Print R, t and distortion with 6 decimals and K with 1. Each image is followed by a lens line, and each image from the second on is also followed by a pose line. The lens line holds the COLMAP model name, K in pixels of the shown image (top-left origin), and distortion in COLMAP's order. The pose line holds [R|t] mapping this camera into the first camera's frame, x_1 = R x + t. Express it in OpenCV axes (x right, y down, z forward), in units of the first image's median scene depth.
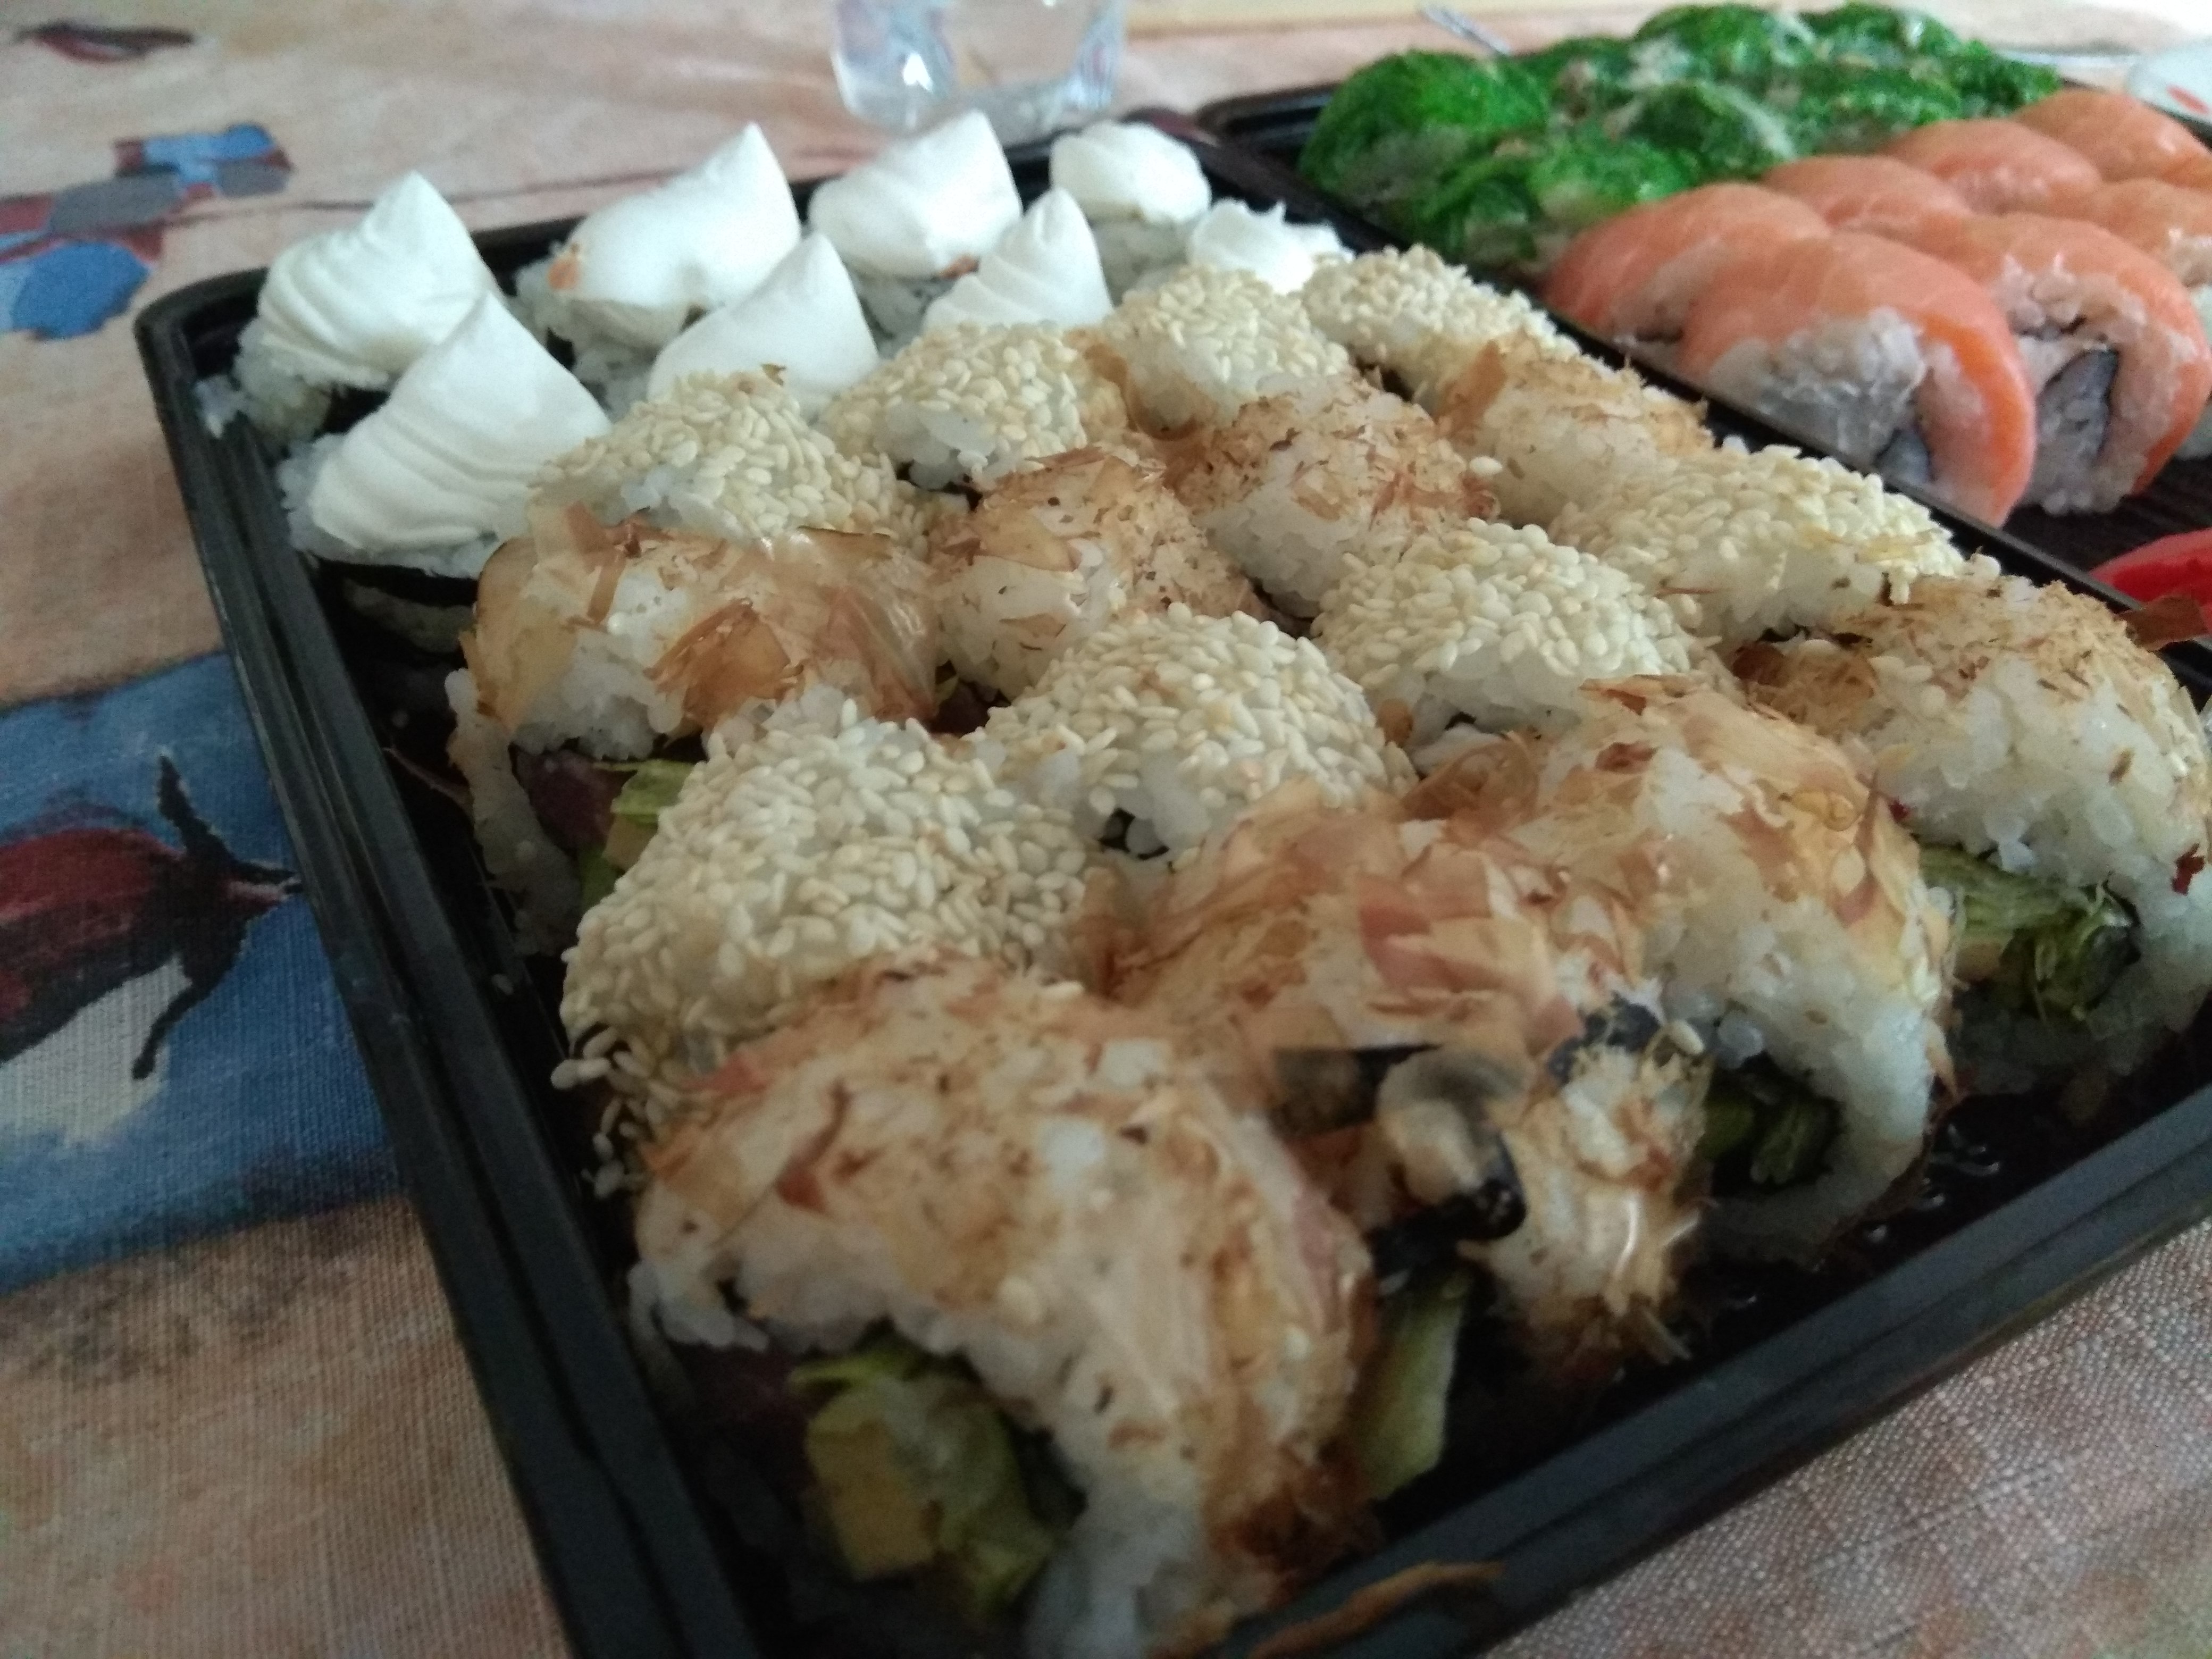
lens RADIAL K [[1702.7, 0, 1095.8], [0, 1702.7, 839.7], [0, 0, 1]] dist [0.072209, -0.132585]
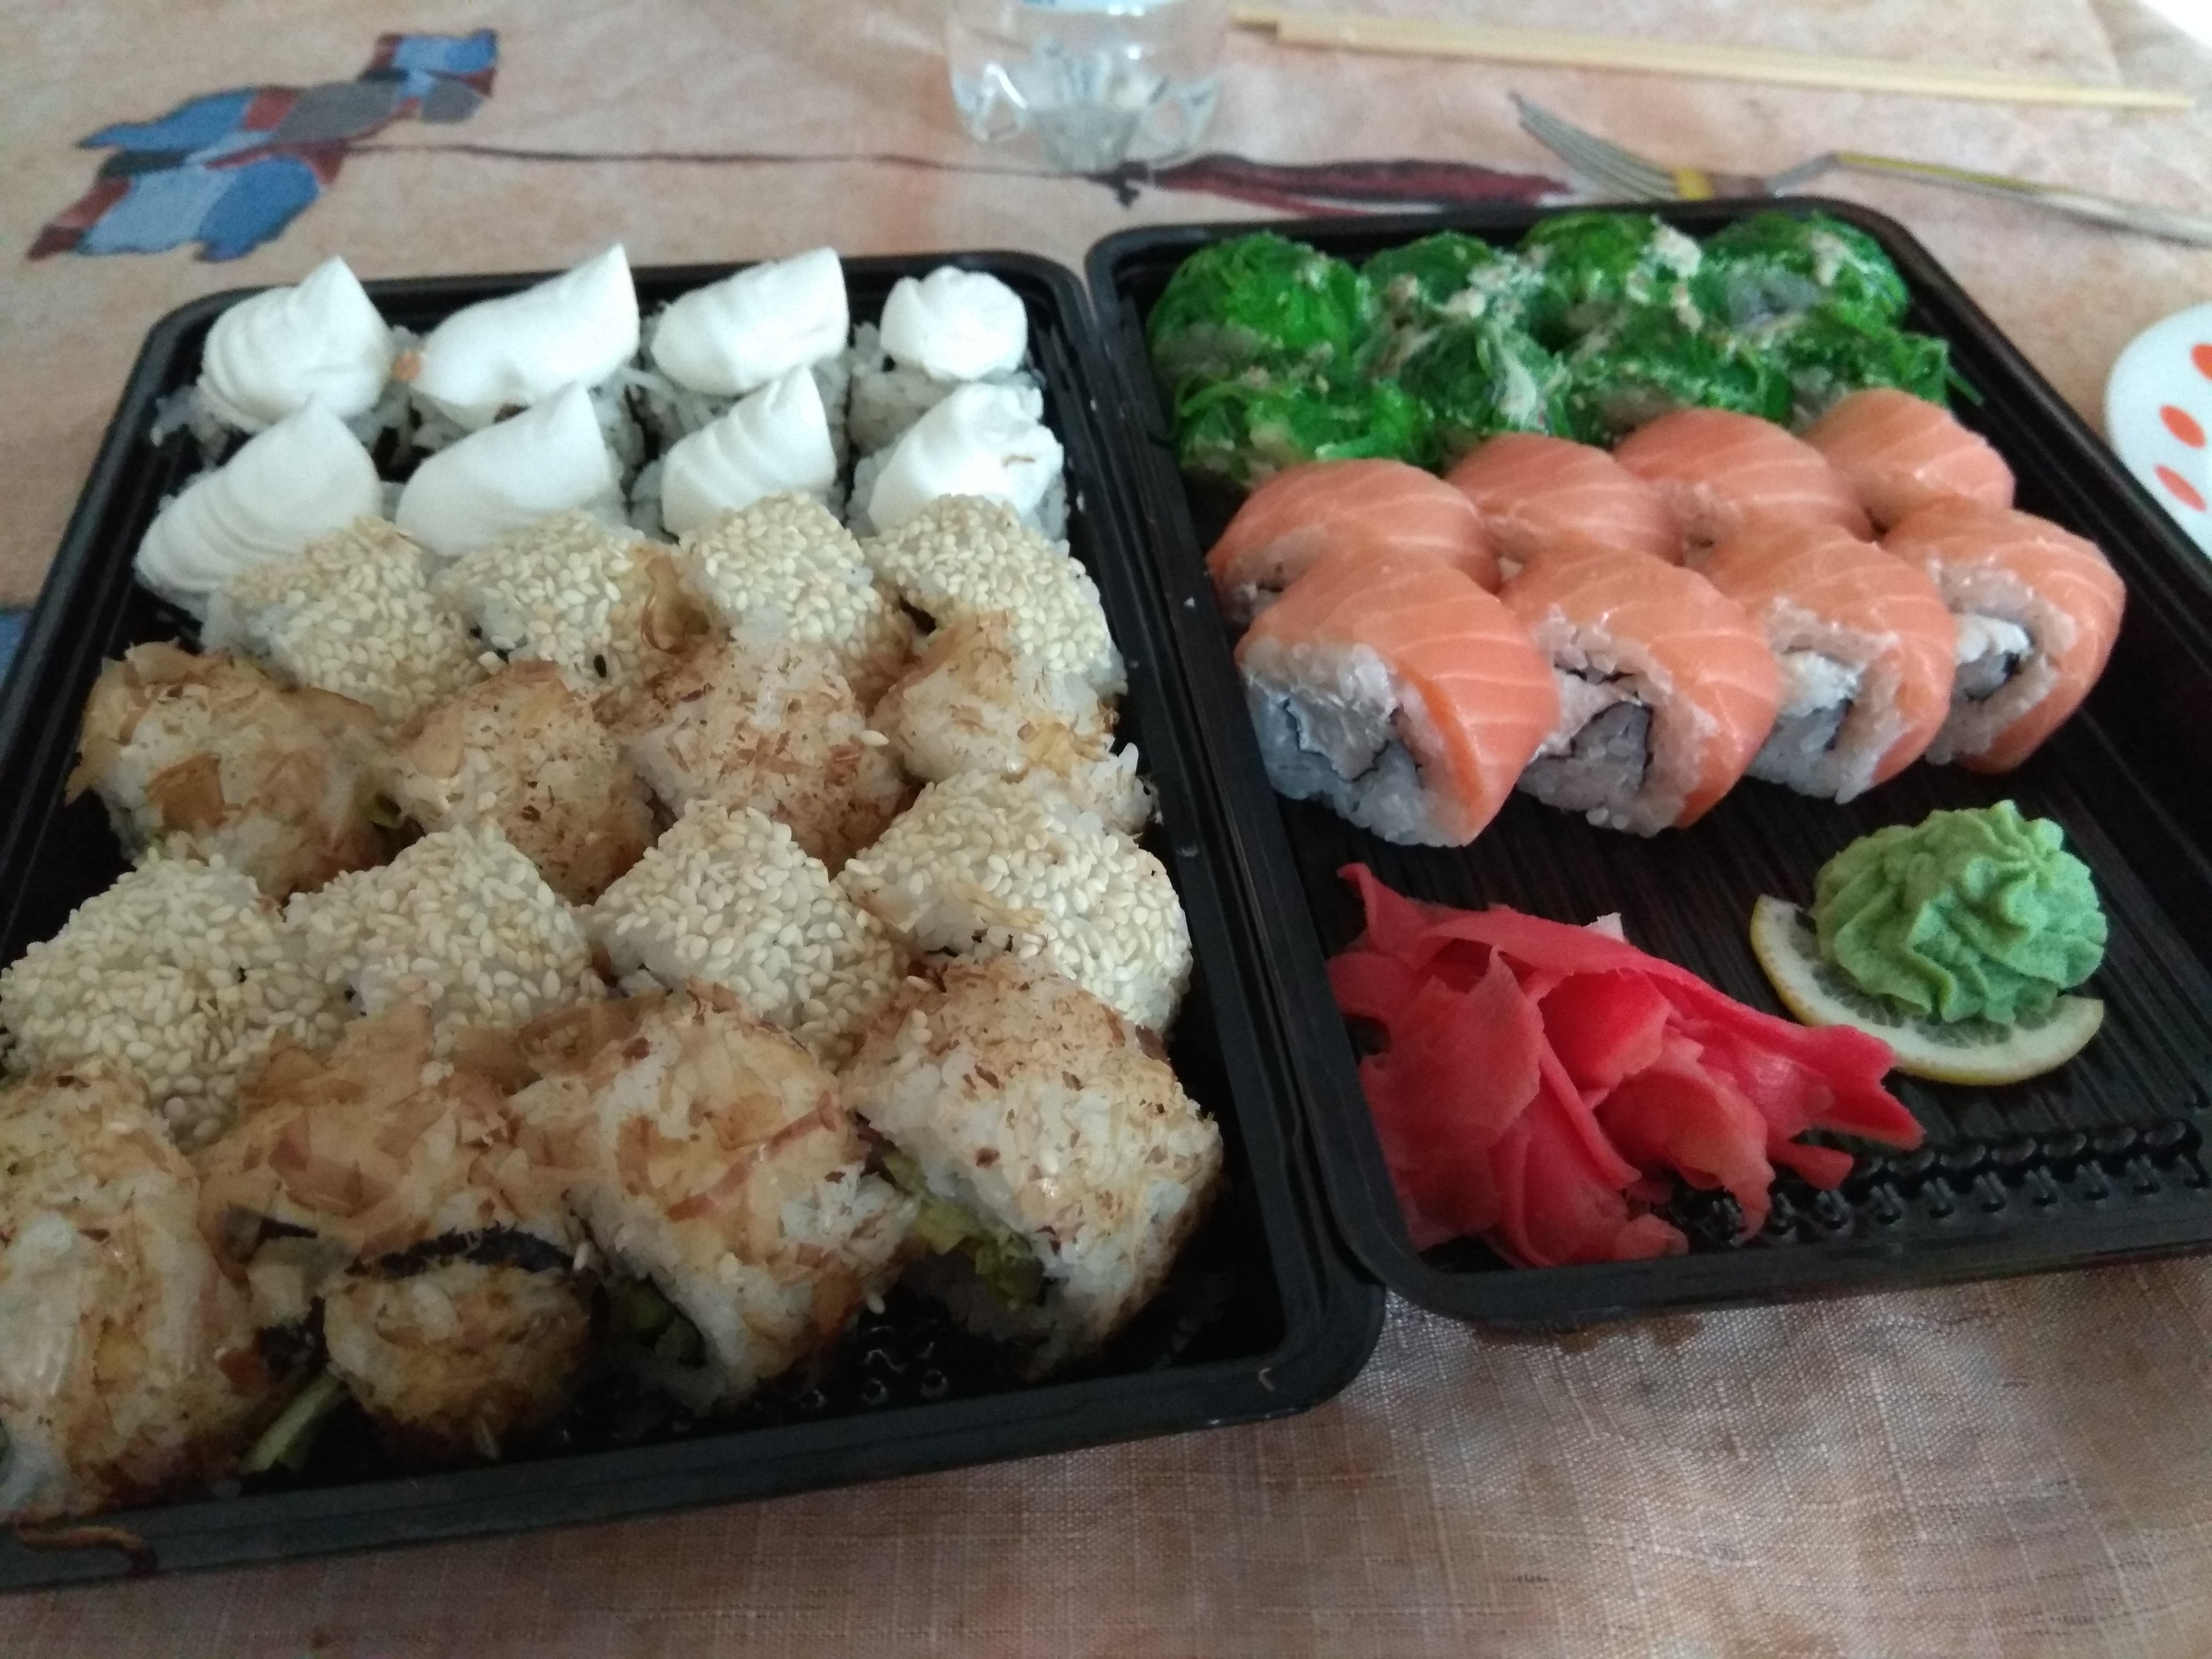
lens RADIAL K [[1702.7, 0, 1109.0], [0, 1702.7, 828.2], [0, 0, 1]] dist [0.072209, -0.132585]
pose [[0.940686, 0.259174, -0.218951, 0.540852], [-0.229084, 0.961215, 0.153581, -0.306096], [0.250263, -0.094313, 0.963573, -0.140625]]
